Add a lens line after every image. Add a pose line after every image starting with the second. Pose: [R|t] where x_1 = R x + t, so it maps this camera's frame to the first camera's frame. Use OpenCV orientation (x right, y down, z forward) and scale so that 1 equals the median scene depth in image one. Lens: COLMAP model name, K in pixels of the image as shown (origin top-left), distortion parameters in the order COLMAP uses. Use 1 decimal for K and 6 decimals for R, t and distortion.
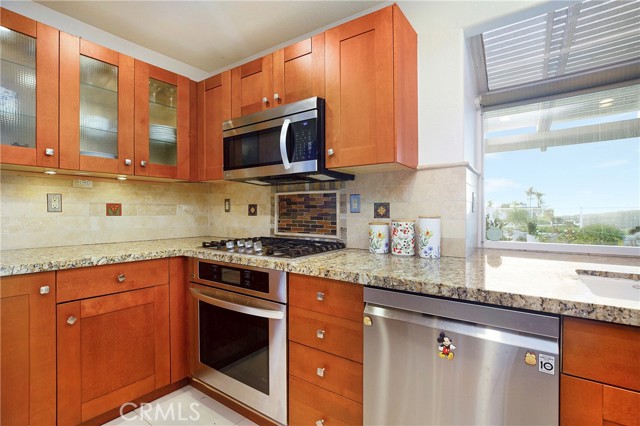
lens RADIAL K [[300.7, 0, 324.3], [0, 300.7, 208.3], [0, 0, 1]] dist [0.007937, 0.000391]
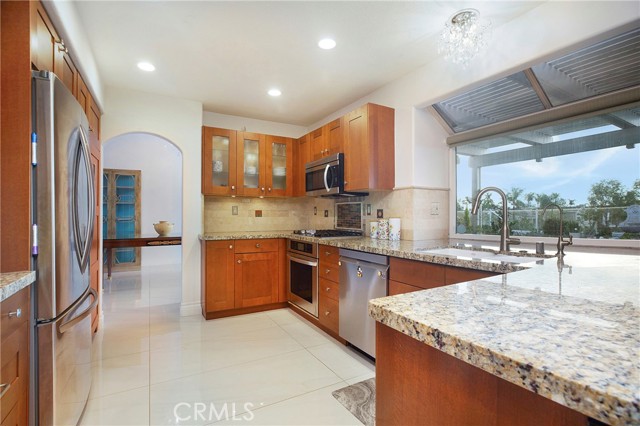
lens RADIAL K [[300.7, 0, 314.6], [0, 300.7, 213.5], [0, 0, 1]] dist [0.007937, 0.000391]
pose [[0.884891, 0.000745, -0.465798, 0.593220], [-0.000368, 1.000000, 0.000900, 0.004095], [0.465799, -0.000624, 0.884890, -0.607334]]
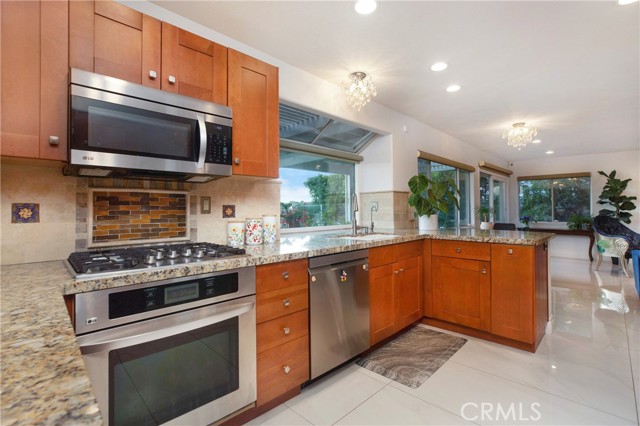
lens RADIAL K [[300.7, 0, 303.5], [0, 300.7, 205.7], [0, 0, 1]] dist [0.007937, 0.000391]
pose [[0.224240, 0.011498, 0.974466, -0.852899], [0.002713, 0.999919, -0.012422, 0.000668], [-0.974530, 0.005429, 0.224191, 0.407044]]
